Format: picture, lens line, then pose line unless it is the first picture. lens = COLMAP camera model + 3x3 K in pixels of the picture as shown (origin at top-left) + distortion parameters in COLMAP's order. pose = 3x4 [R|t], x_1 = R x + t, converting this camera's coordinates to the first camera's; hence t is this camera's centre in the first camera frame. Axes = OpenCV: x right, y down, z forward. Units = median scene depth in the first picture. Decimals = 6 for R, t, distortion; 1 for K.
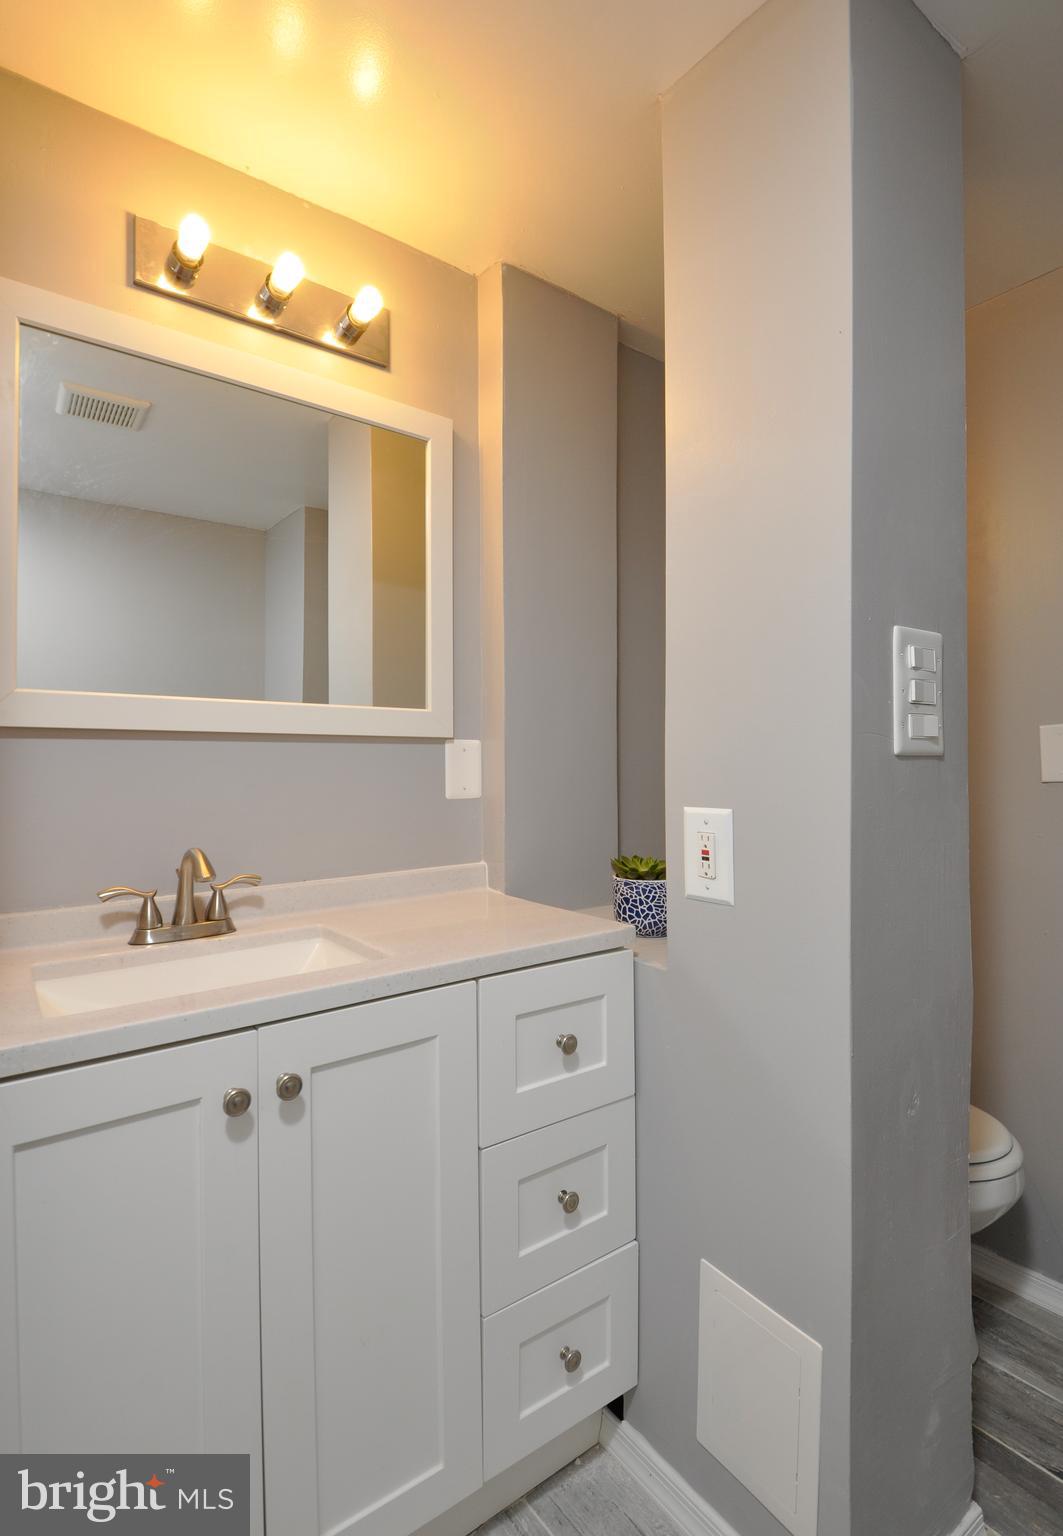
lens RADIAL K [[735.4, 0, 527.0], [0, 735.4, 769.3], [0, 0, 1]] dist [-0.008659, -0.007670]
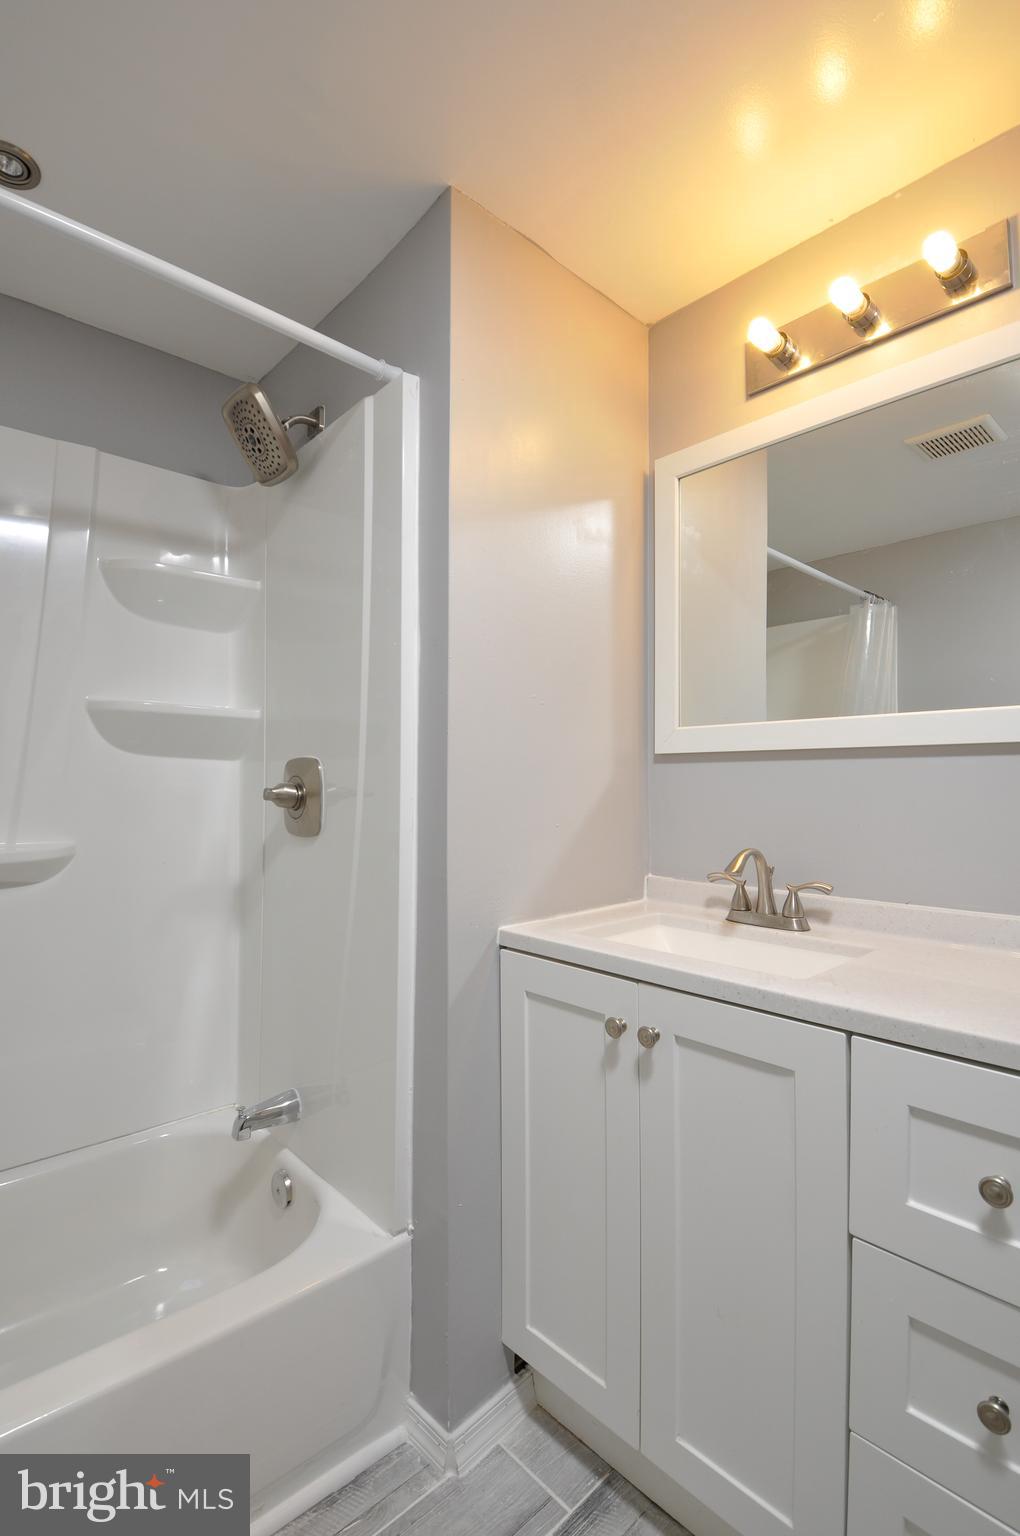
lens RADIAL K [[705.4, 0, 506.2], [0, 705.4, 769.4], [0, 0, 1]] dist [-0.009037, -0.005451]
pose [[0.083879, -0.013015, -0.996391, 0.624924], [-0.003570, 0.999904, -0.013362, -0.006694], [0.996470, 0.004678, 0.083824, 0.470597]]
